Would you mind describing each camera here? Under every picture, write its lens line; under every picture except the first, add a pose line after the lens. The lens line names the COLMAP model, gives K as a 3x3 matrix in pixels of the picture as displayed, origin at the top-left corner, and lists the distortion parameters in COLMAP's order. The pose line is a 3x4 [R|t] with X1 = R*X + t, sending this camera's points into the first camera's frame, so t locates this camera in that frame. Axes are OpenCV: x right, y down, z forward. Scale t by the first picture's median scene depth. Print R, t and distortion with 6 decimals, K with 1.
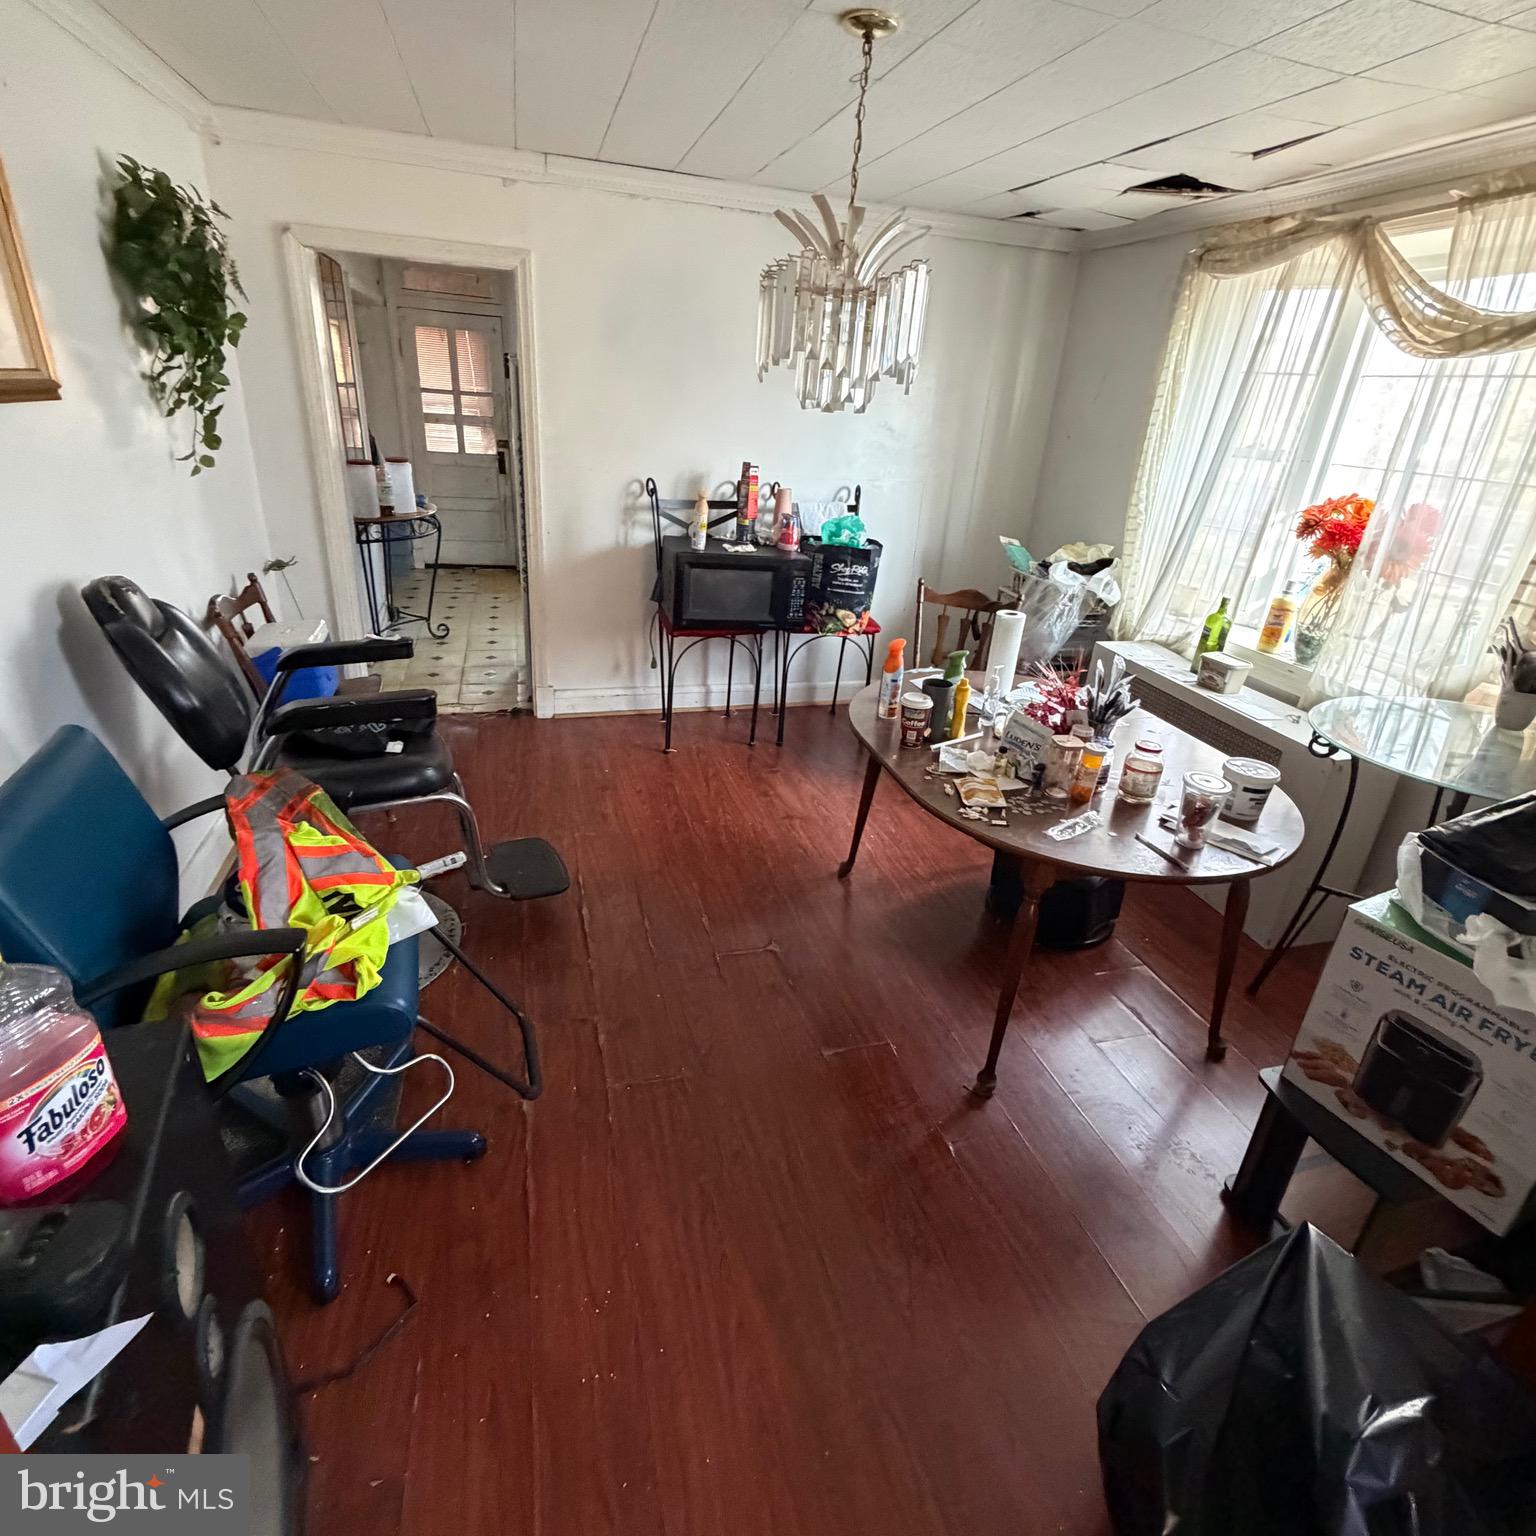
lens RADIAL K [[819.0, 0, 770.6], [0, 819.0, 766.4], [0, 0, 1]] dist [0.001503, 0.000493]
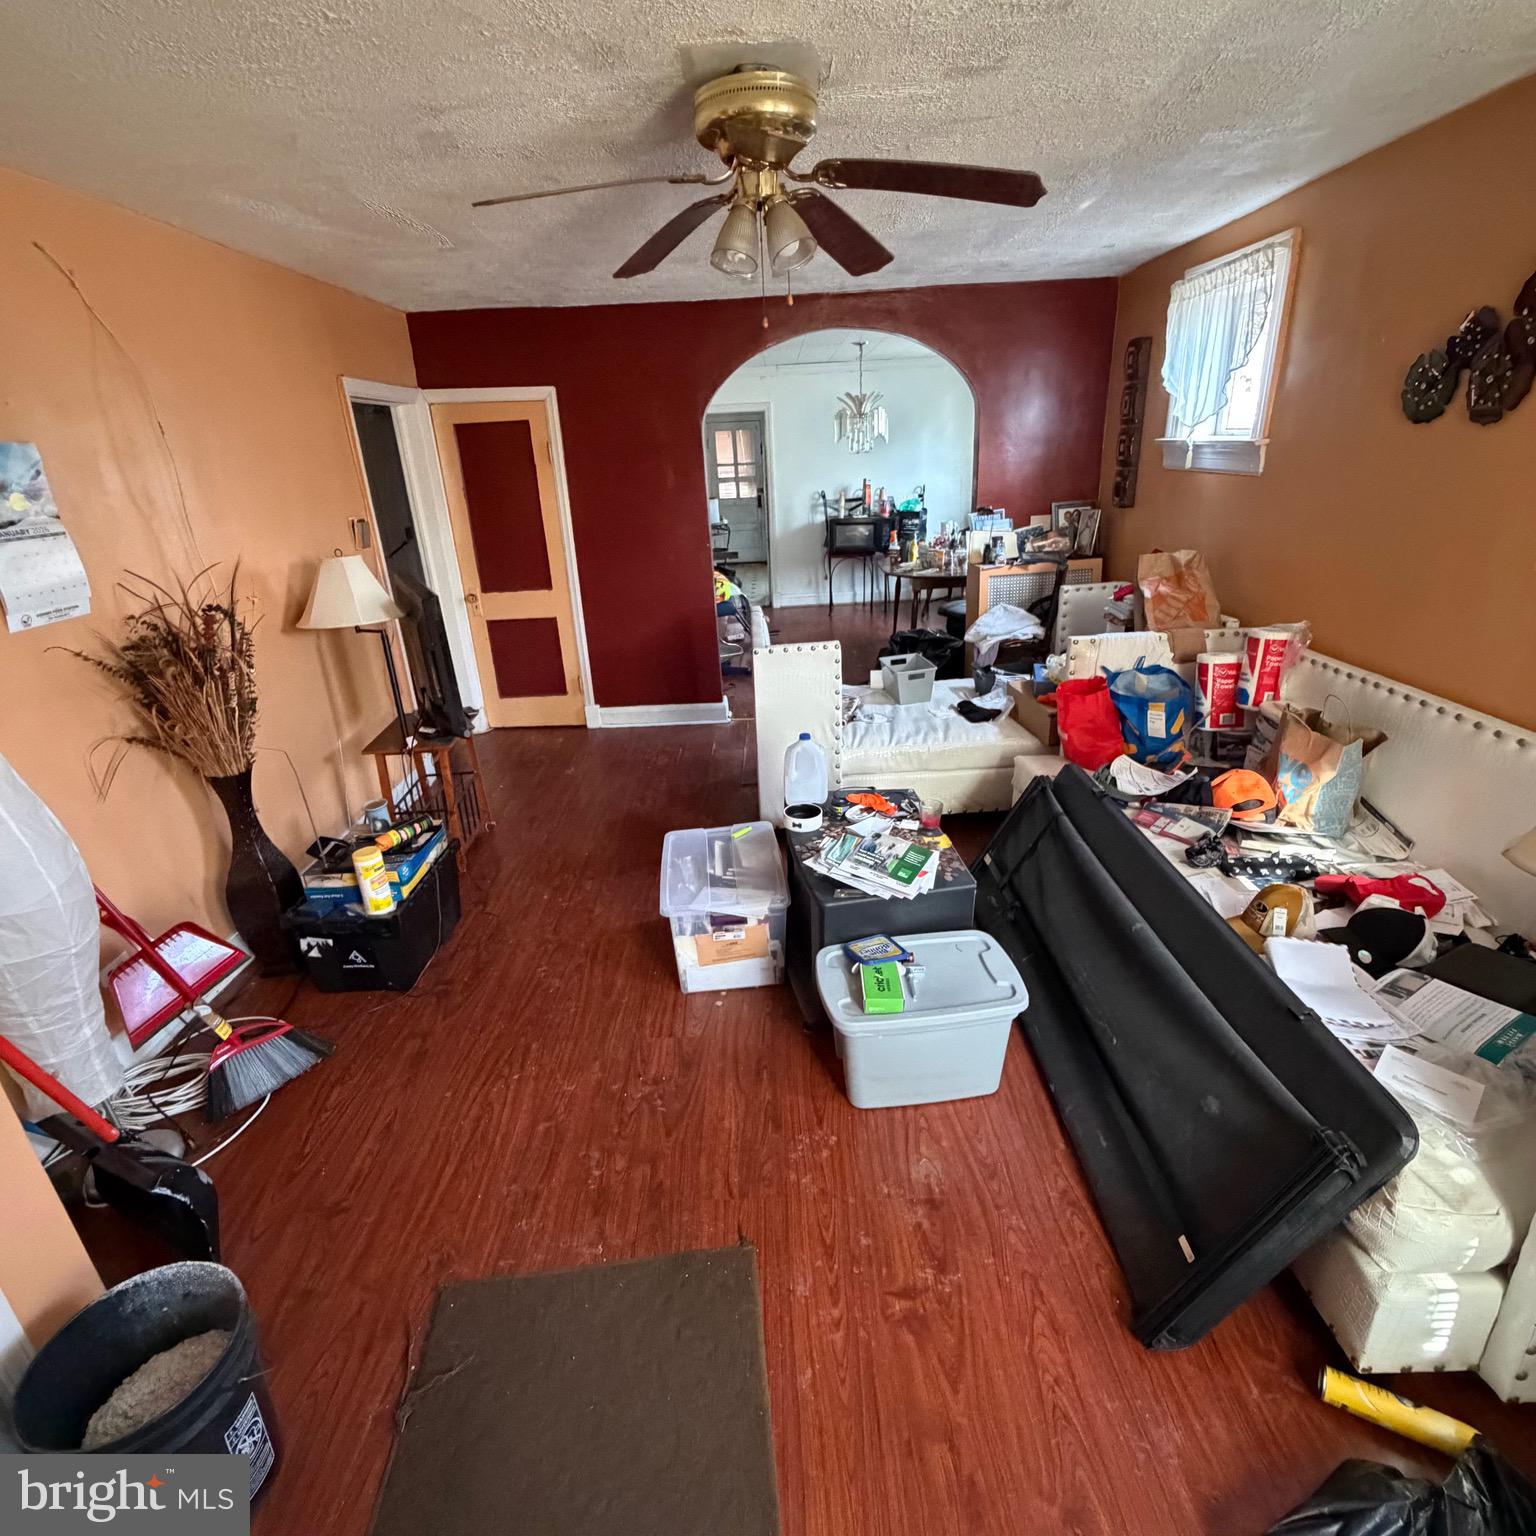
lens RADIAL K [[814.9, 0, 769.0], [0, 814.9, 765.4], [0, 0, 1]] dist [0.002690, -0.002803]
pose [[0.954118, -0.004804, -0.299393, 0.344990], [-0.012594, 0.998343, -0.056157, 0.478866], [0.299166, 0.057351, 0.952476, -1.020276]]
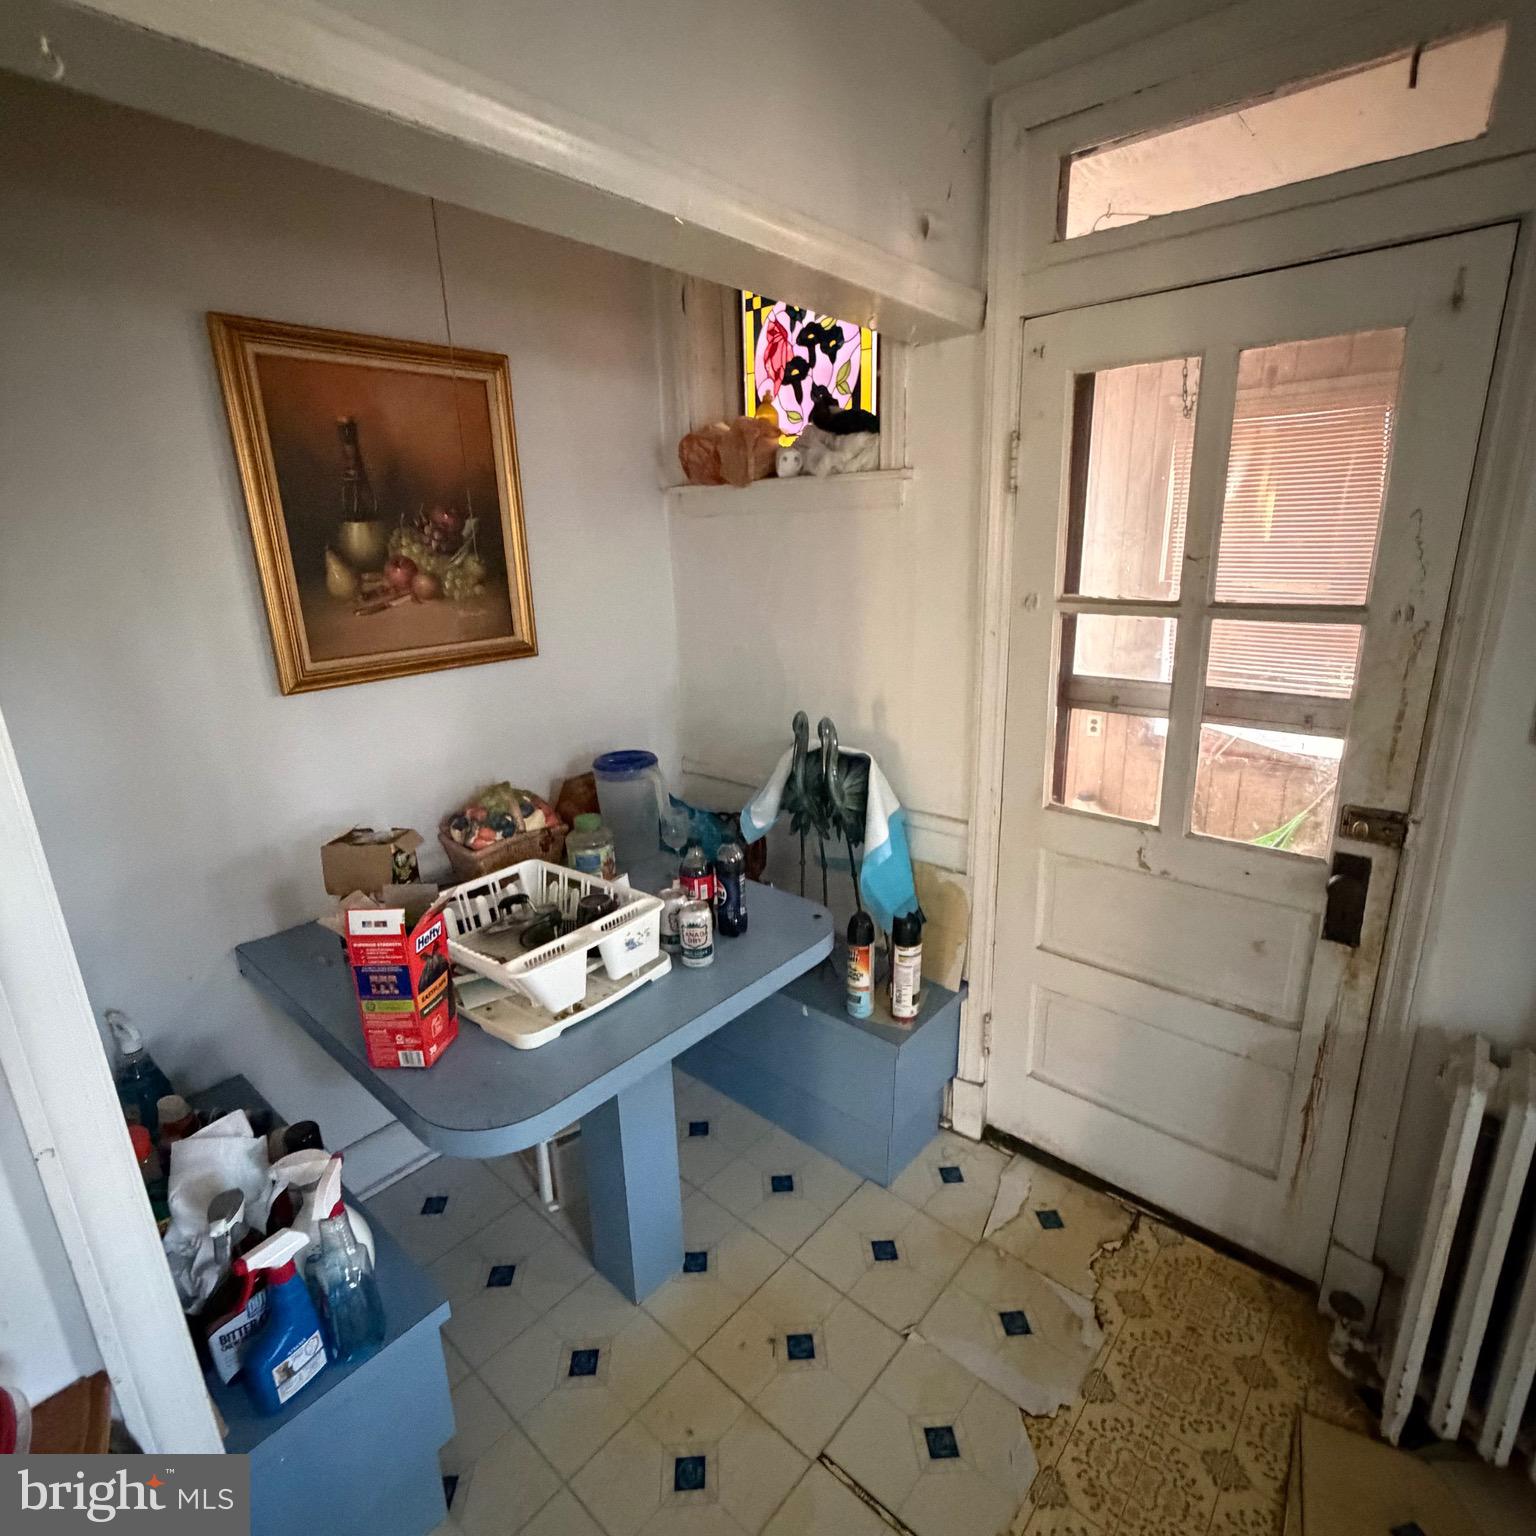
lens RADIAL K [[814.9, 0, 769.0], [0, 814.9, 765.4], [0, 0, 1]] dist [0.002690, -0.002803]
pose [[0.545430, 0.146194, -0.825308, -0.395881], [-0.290025, 0.956762, -0.022192, -0.591381], [0.786379, 0.251464, 0.564247, 1.242511]]
